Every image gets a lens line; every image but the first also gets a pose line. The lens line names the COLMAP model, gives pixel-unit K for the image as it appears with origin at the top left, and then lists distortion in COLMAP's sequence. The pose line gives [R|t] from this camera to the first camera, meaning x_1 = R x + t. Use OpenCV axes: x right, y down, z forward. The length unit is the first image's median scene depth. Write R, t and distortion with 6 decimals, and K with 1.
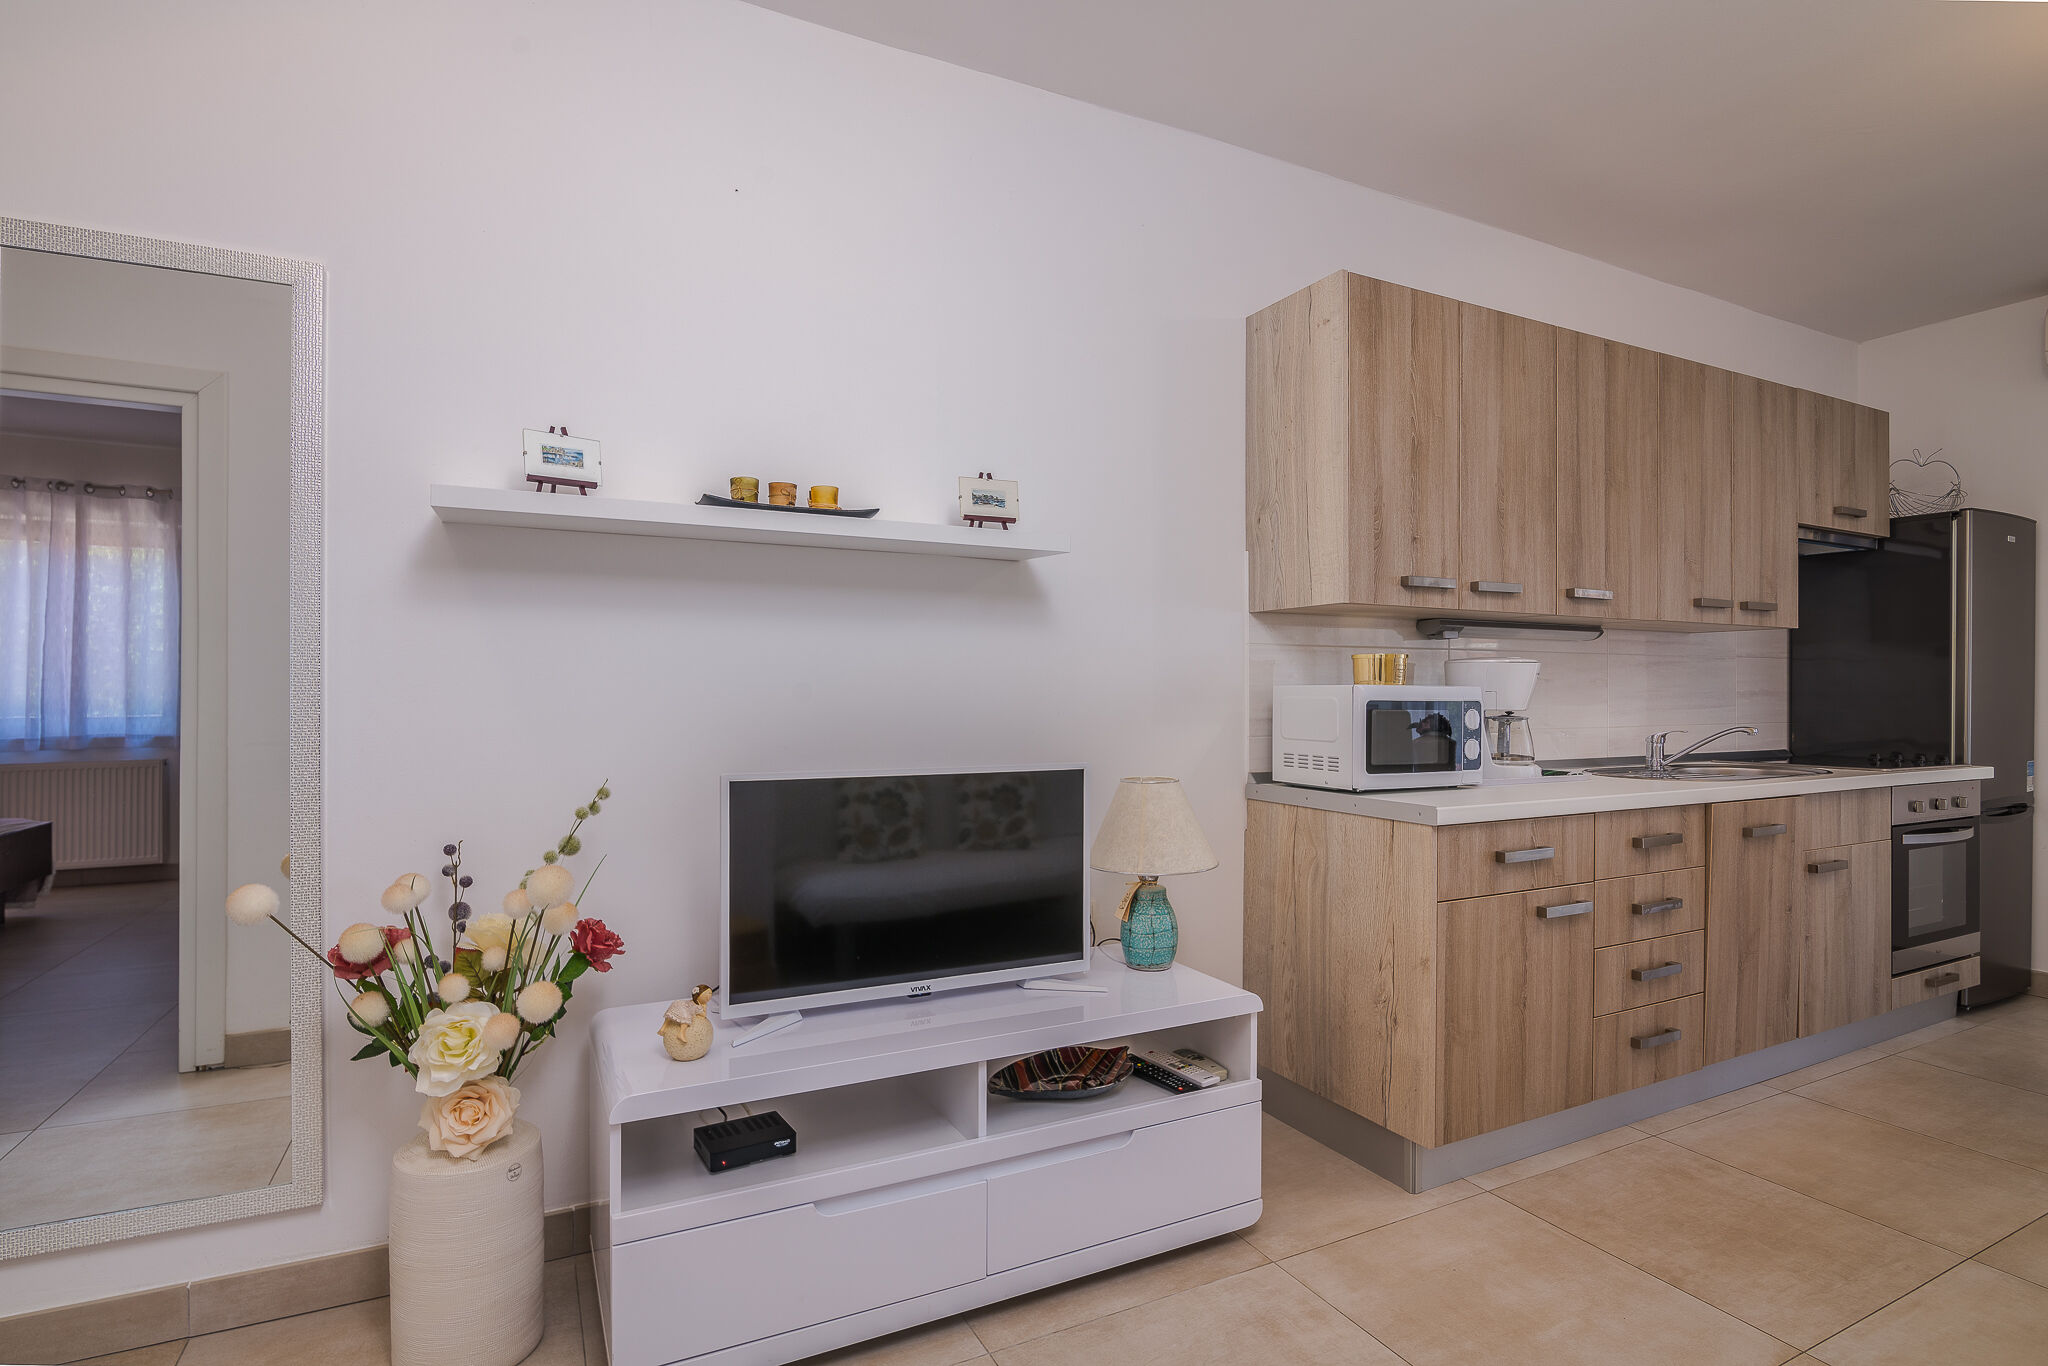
lens RADIAL K [[975.6, 0, 1027.7], [0, 975.6, 687.1], [0, 0, 1]] dist [-0.007518, -0.000581]
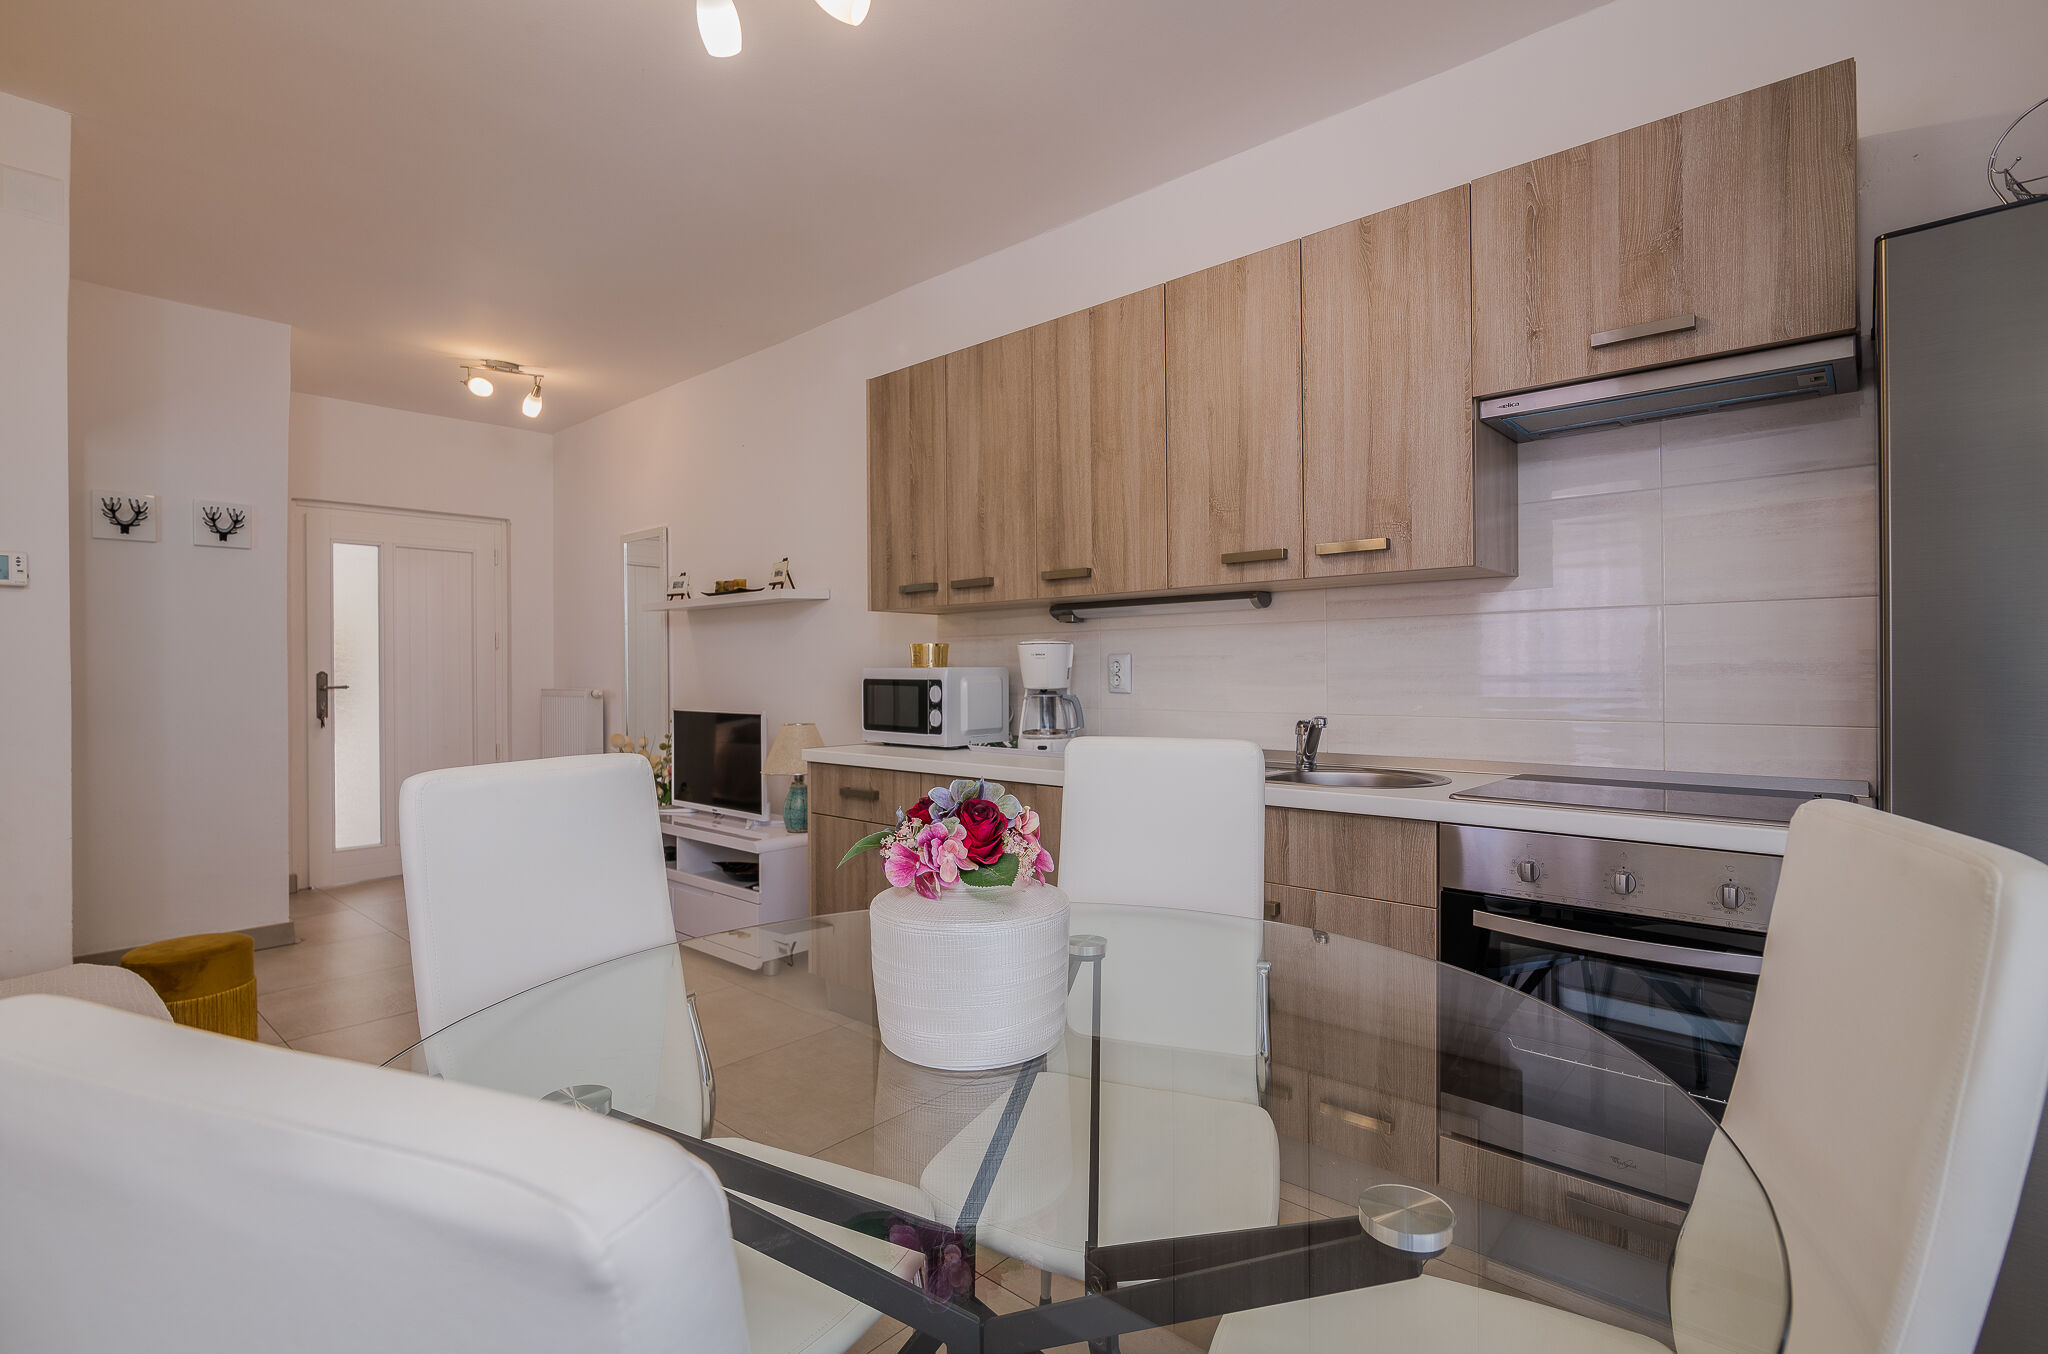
lens RADIAL K [[975.6, 0, 1030.6], [0, 975.6, 677.0], [0, 0, 1]] dist [-0.007518, -0.000581]
pose [[0.365404, 0.000366, -0.930849, 1.666287], [0.011427, 0.999923, 0.004879, 0.006163], [0.930779, -0.012420, 0.365371, 0.658167]]
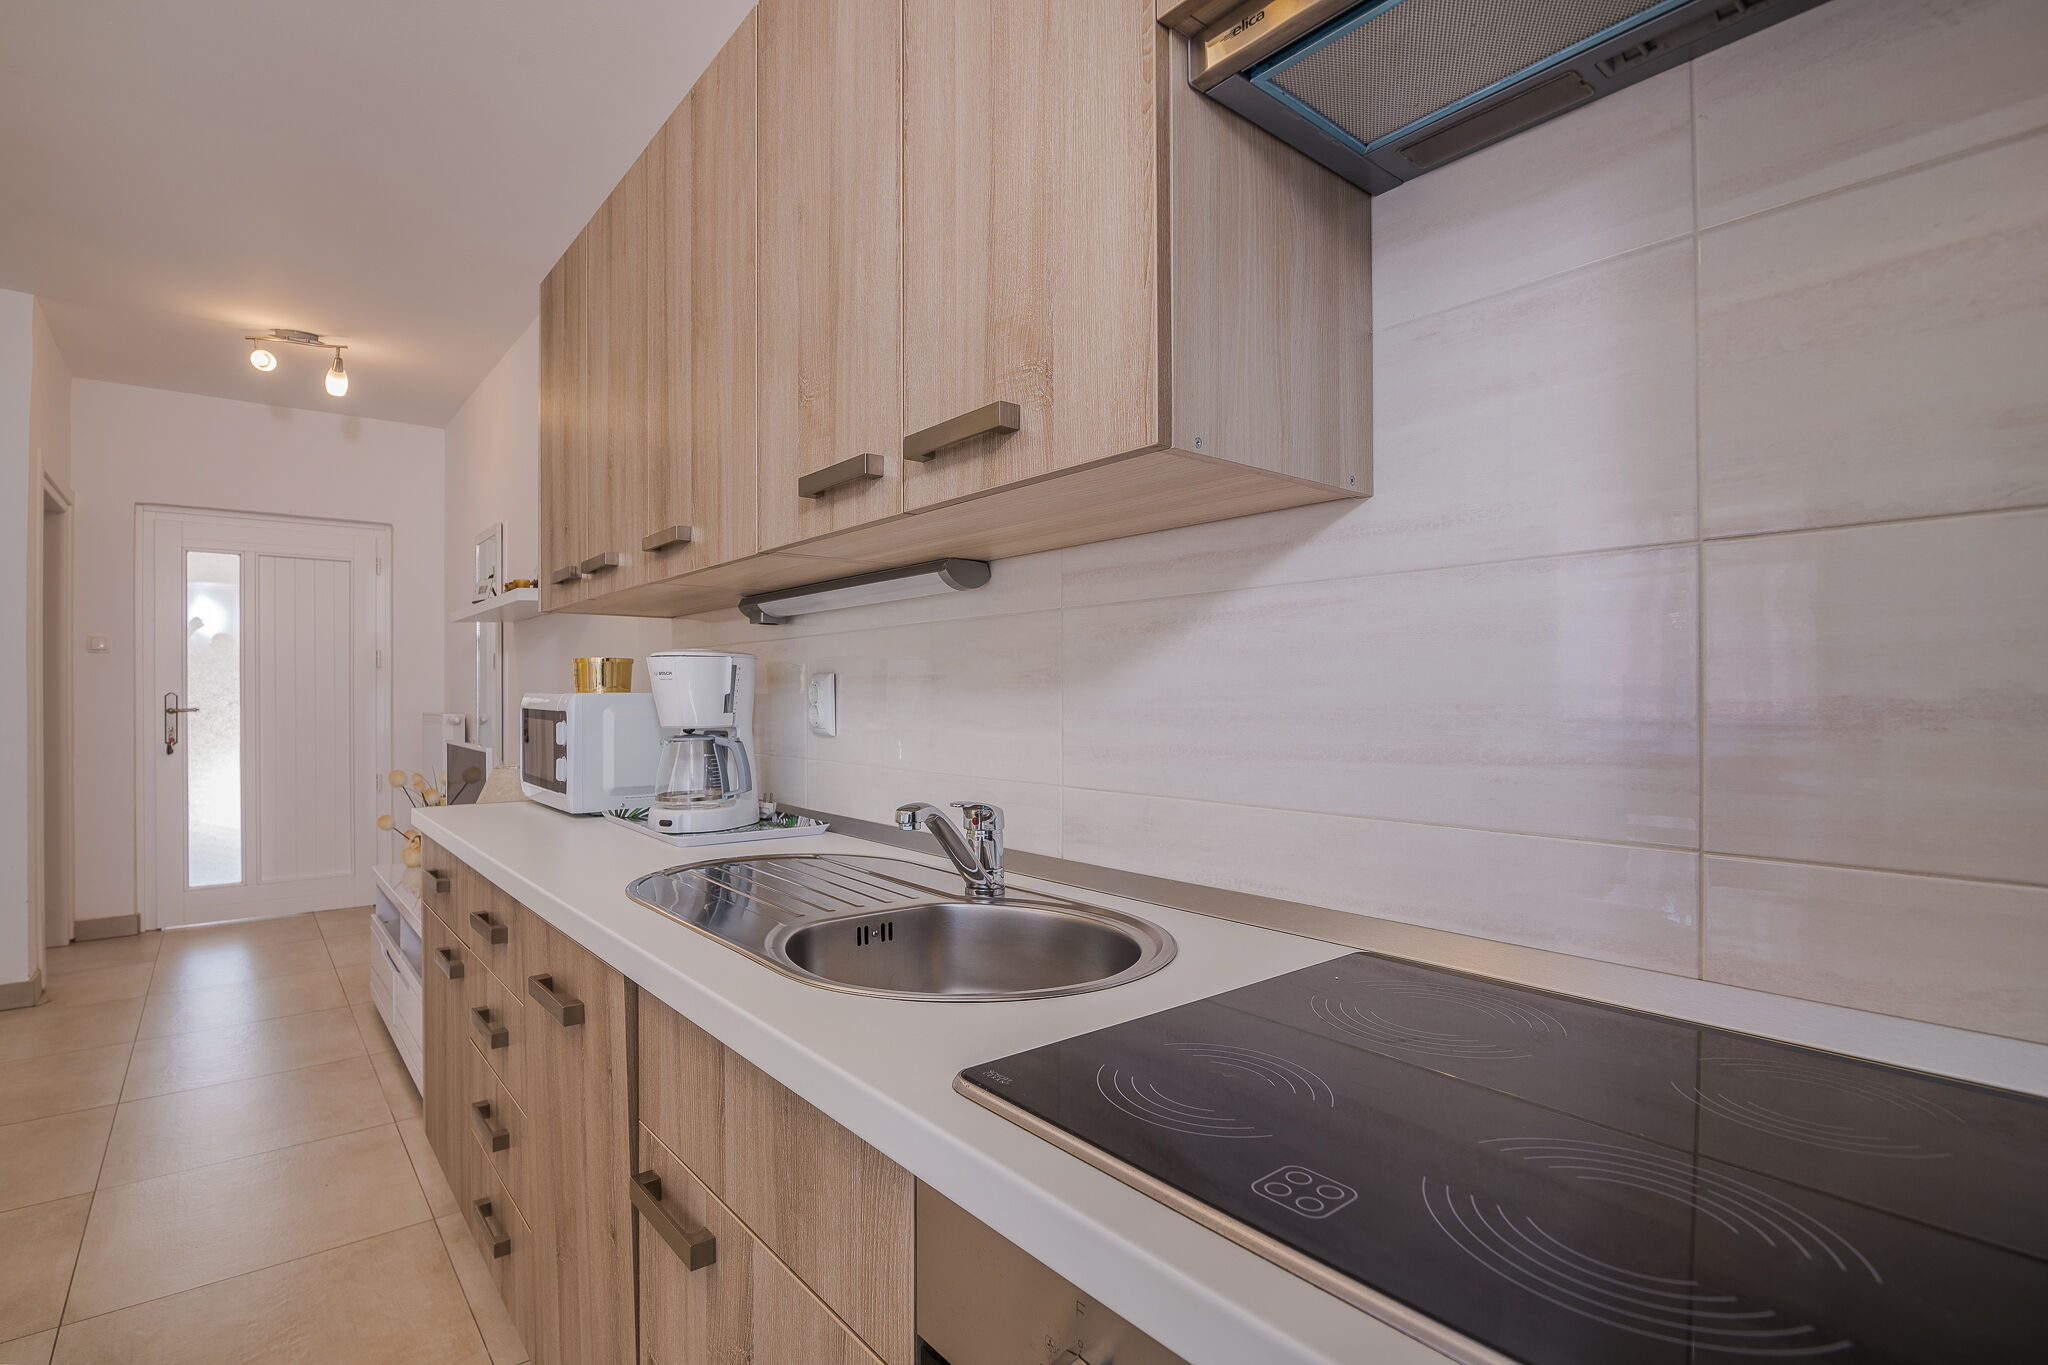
lens RADIAL K [[975.6, 0, 985.6], [0, 975.6, 699.0], [0, 0, 1]] dist [-0.007518, -0.000581]
pose [[0.201355, 0.002805, -0.979514, 1.344552], [0.008487, 0.999953, 0.004608, 0.003469], [0.979482, -0.009241, 0.201322, 1.185299]]
